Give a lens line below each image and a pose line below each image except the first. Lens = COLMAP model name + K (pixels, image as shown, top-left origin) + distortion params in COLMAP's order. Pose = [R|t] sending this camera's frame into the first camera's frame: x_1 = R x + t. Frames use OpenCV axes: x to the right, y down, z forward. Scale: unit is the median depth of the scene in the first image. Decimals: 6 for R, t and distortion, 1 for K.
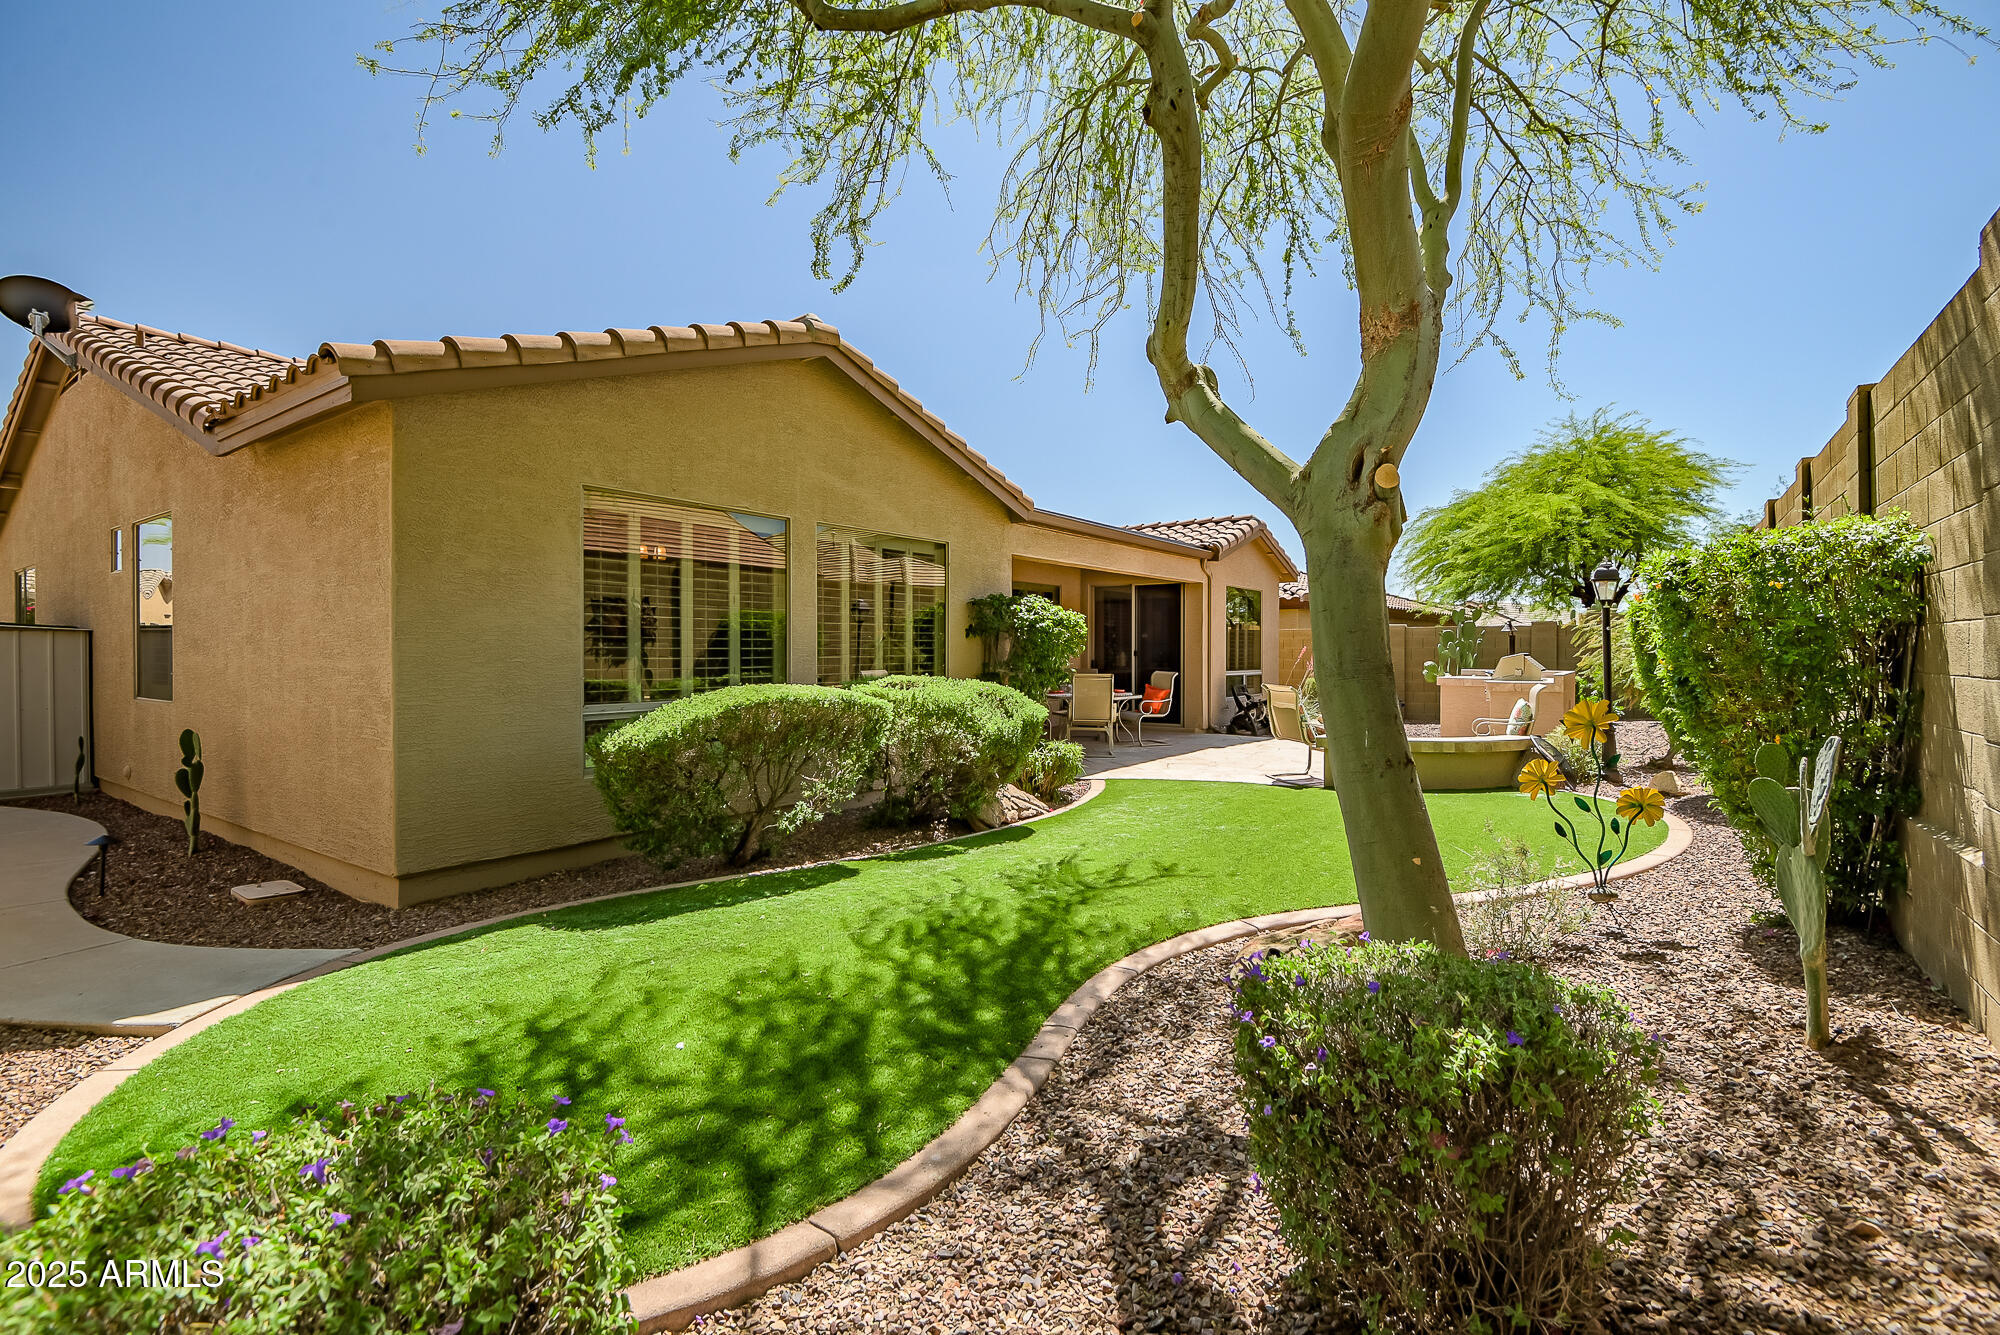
lens RADIAL K [[929.5, 0, 1001.3], [0, 929.5, 662.2], [0, 0, 1]] dist [-0.008414, -0.014821]
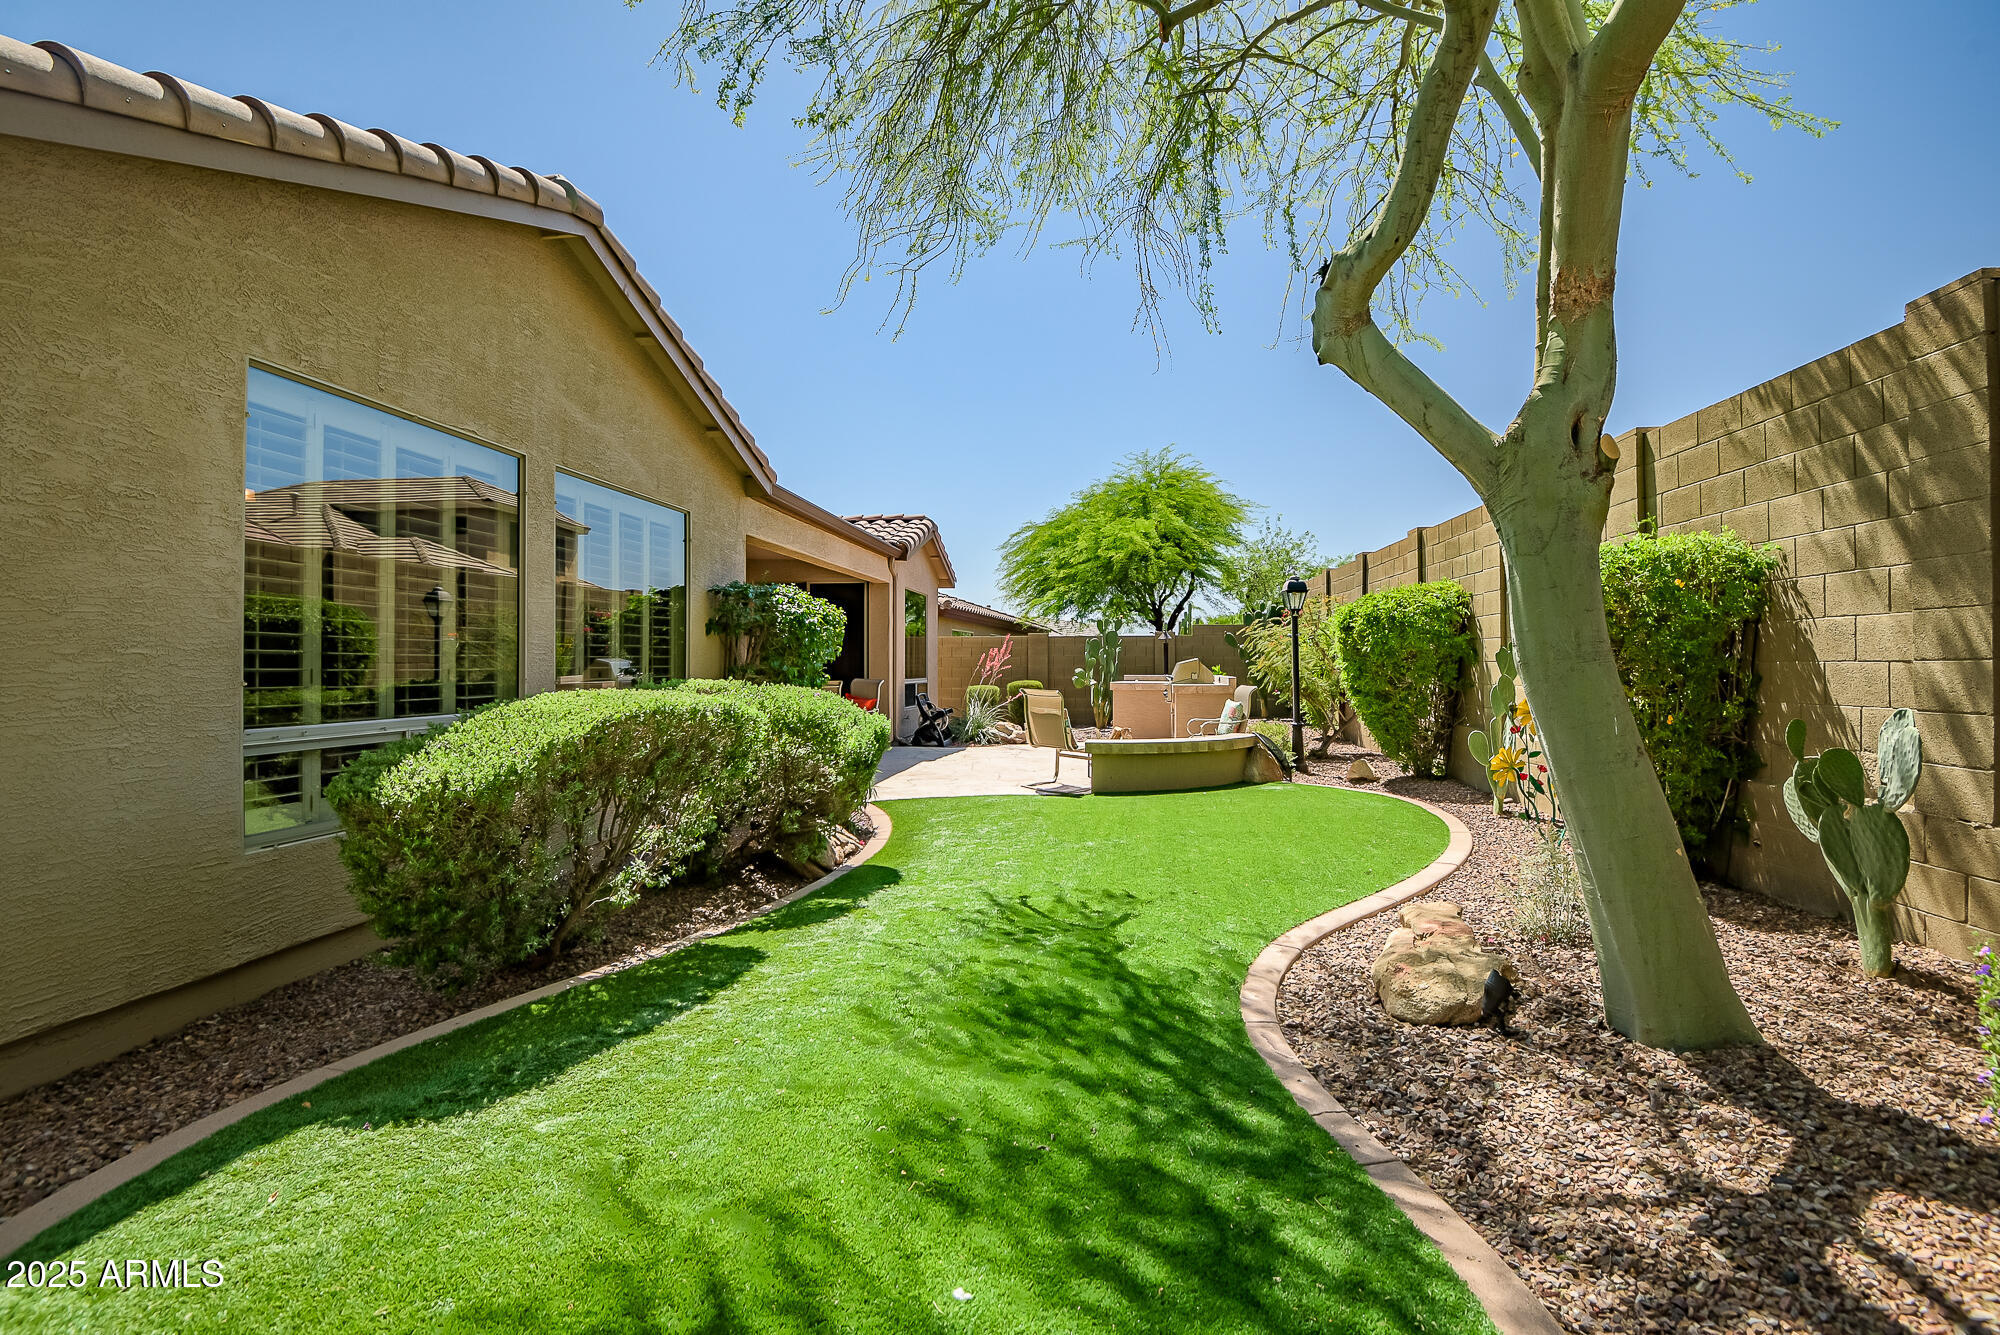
lens RADIAL K [[961.3, 0, 1004.2], [0, 961.3, 668.6], [0, 0, 1]] dist [-0.035808, -0.002856]
pose [[0.875750, -0.001723, 0.482762, -0.265851], [0.006198, 0.999951, -0.007676, 0.013236], [-0.482725, 0.009714, 0.875718, 0.207008]]
